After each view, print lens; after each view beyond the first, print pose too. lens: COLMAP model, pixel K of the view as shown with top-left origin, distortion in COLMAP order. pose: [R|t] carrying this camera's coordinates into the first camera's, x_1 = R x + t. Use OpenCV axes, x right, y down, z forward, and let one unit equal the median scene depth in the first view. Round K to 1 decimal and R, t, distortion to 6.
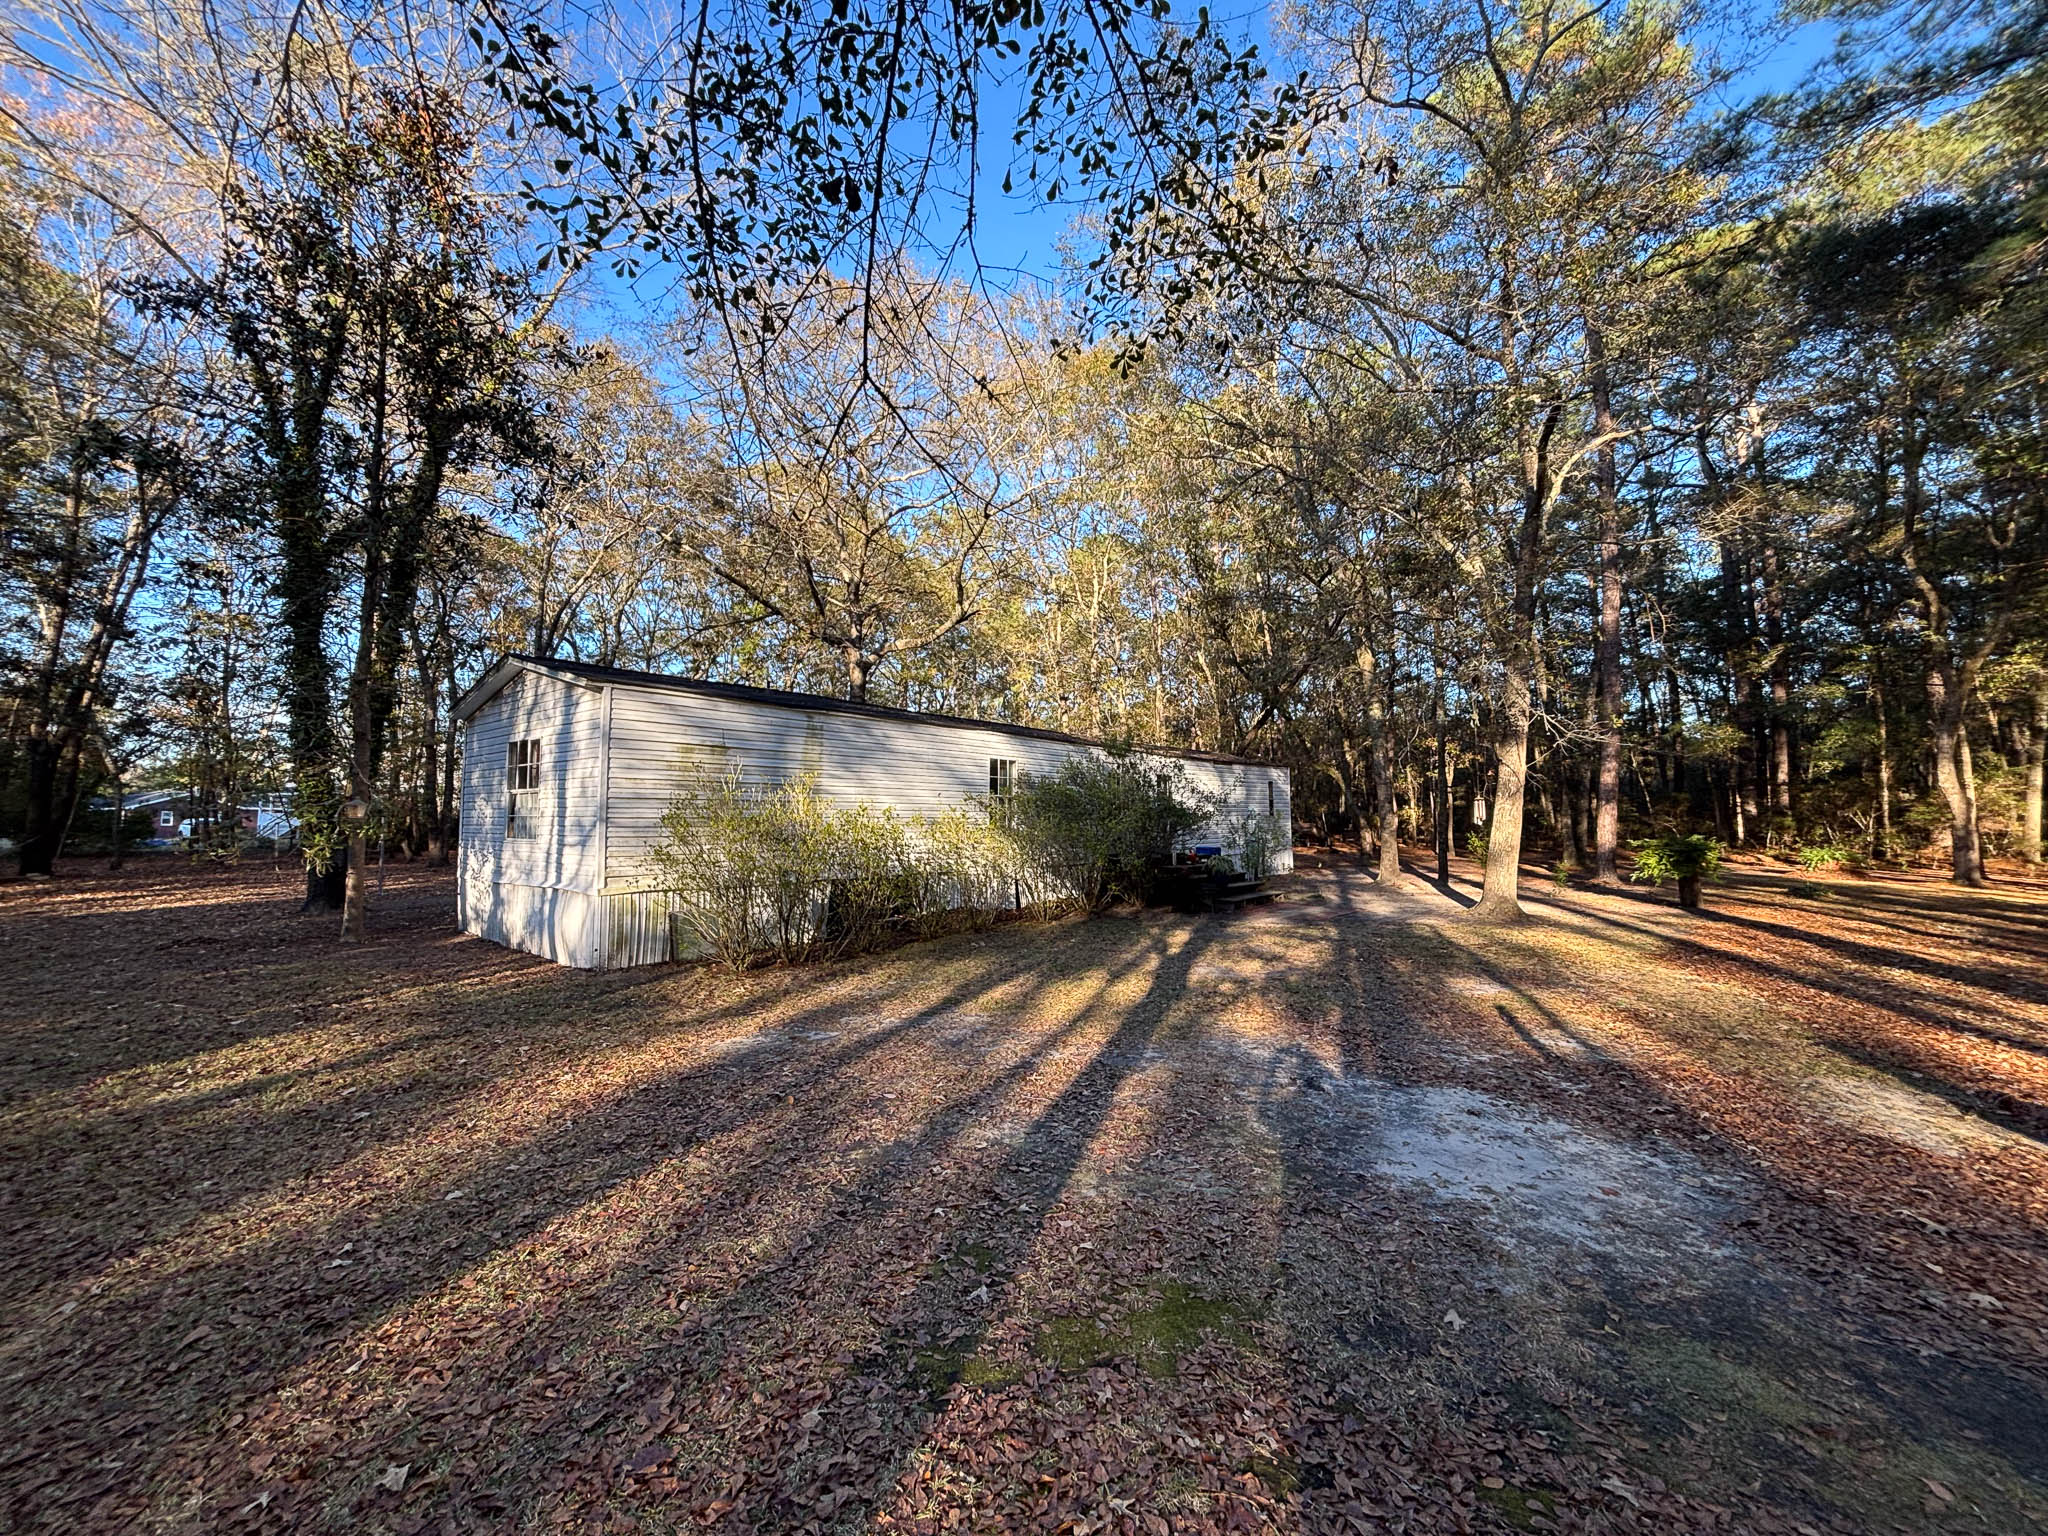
lens RADIAL K [[821.2, 0, 1024.0], [0, 821.2, 768.0], [0, 0, 1]] dist [0.027390, -0.000029]
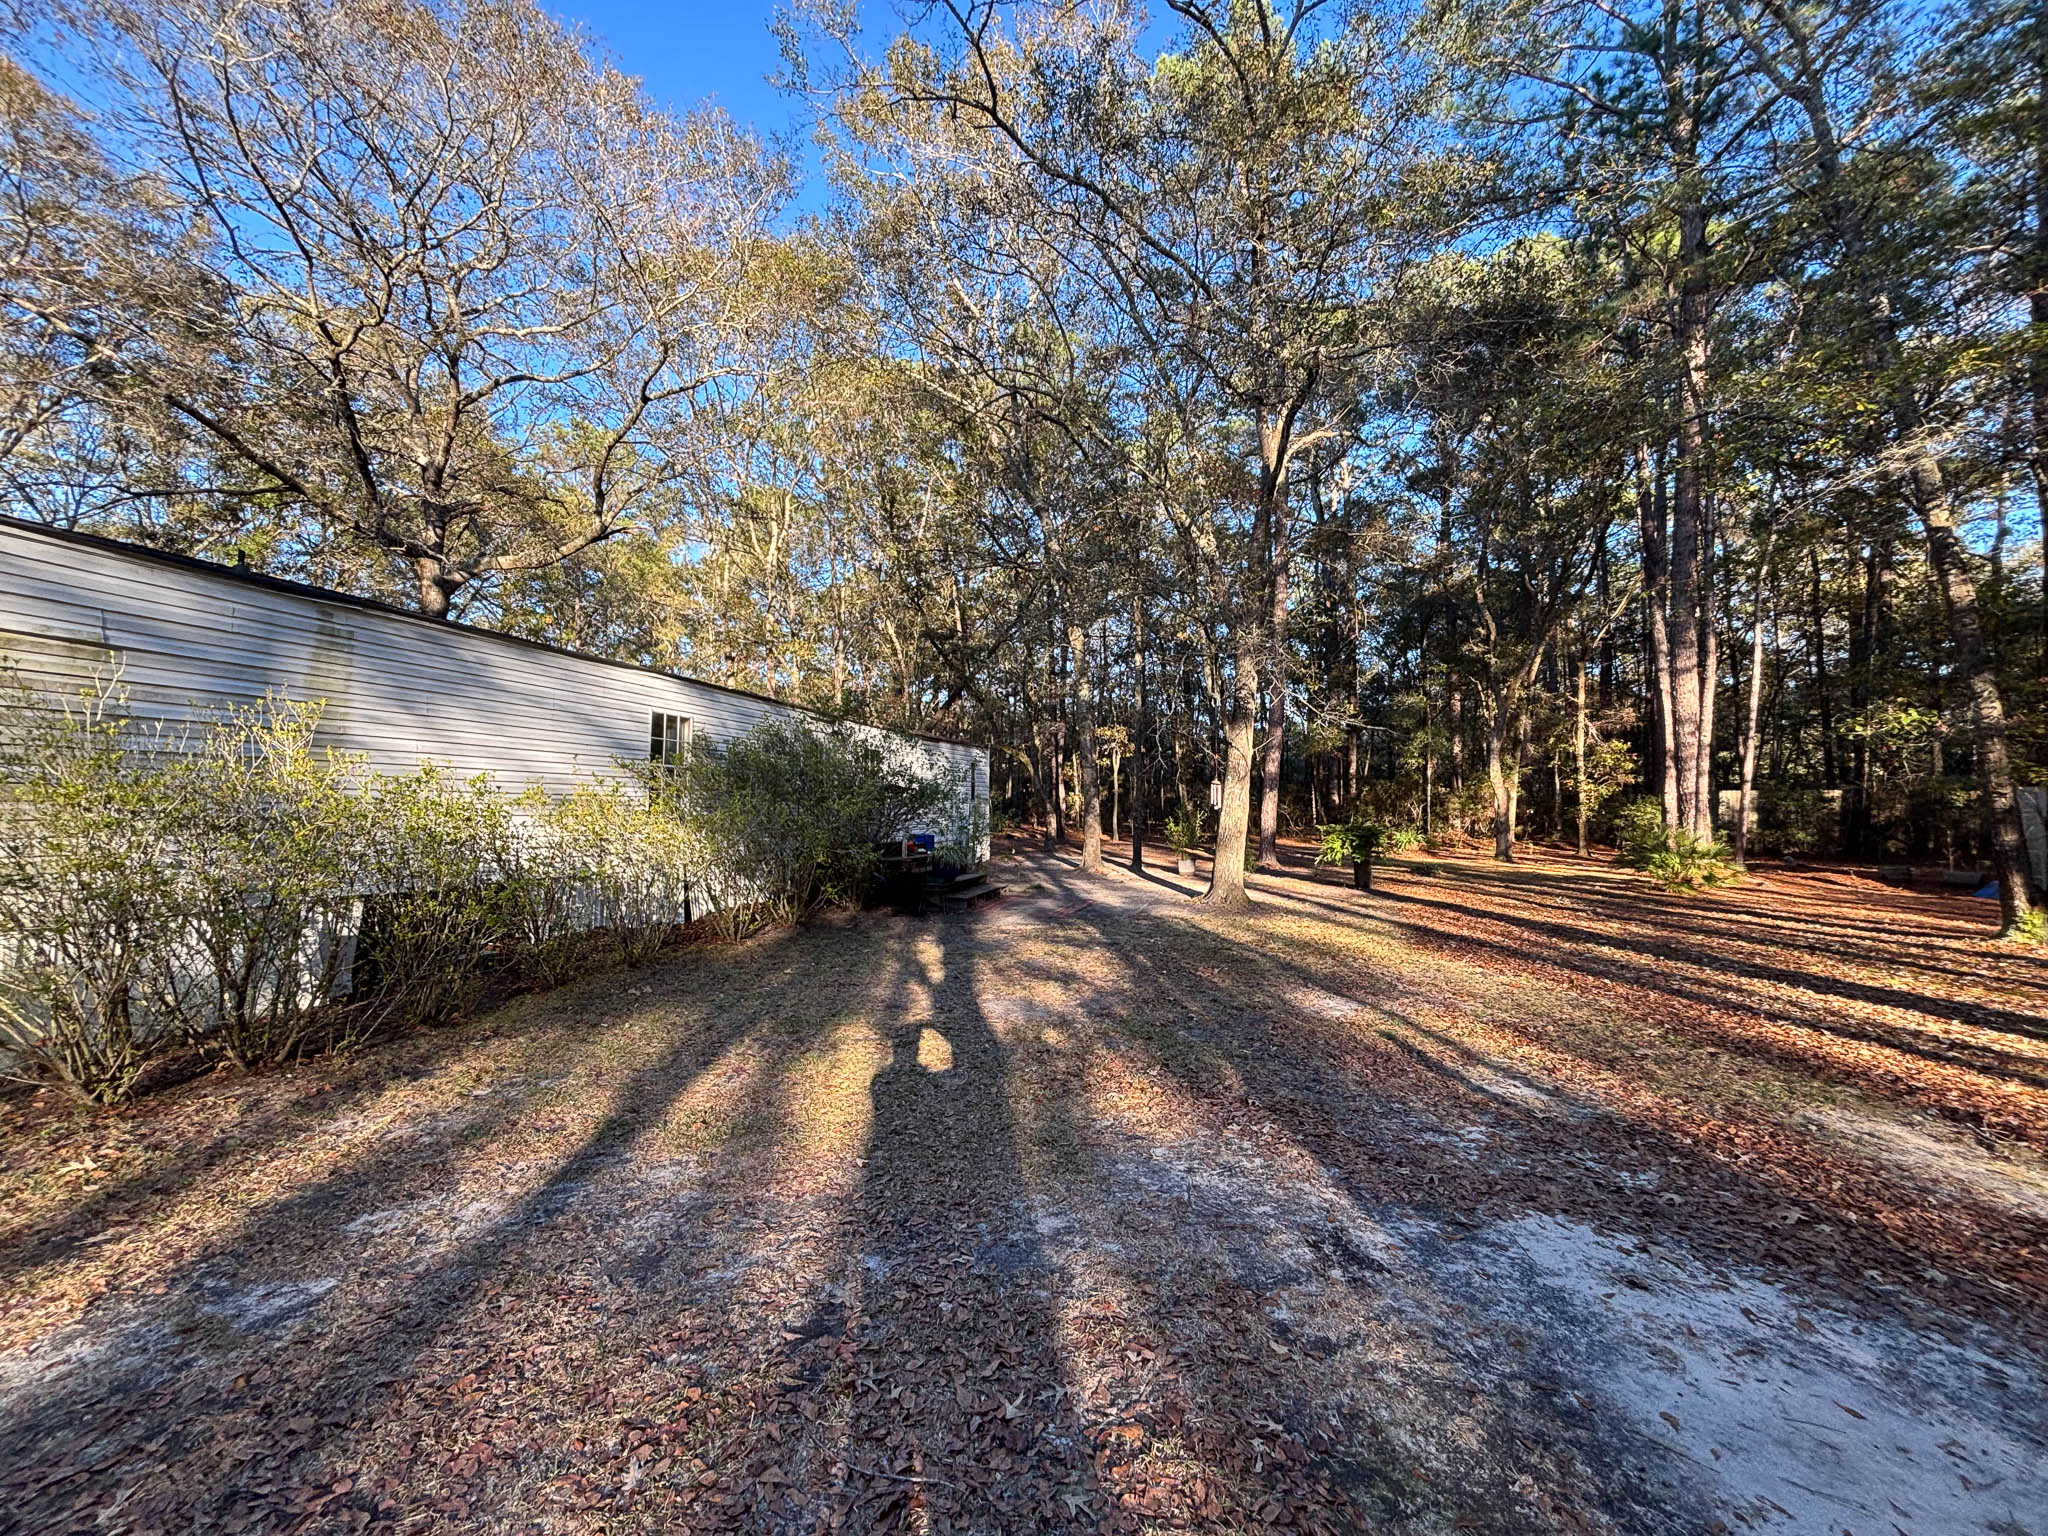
lens RADIAL K [[826.1, 0, 1024.0], [0, 826.1, 768.0], [0, 0, 1]] dist [-0.000505, 0.000064]
pose [[0.912927, 0.028751, 0.407109, -0.036847], [-0.035654, 0.999320, 0.009379, 0.018347], [-0.406563, -0.023078, 0.913331, 0.213224]]
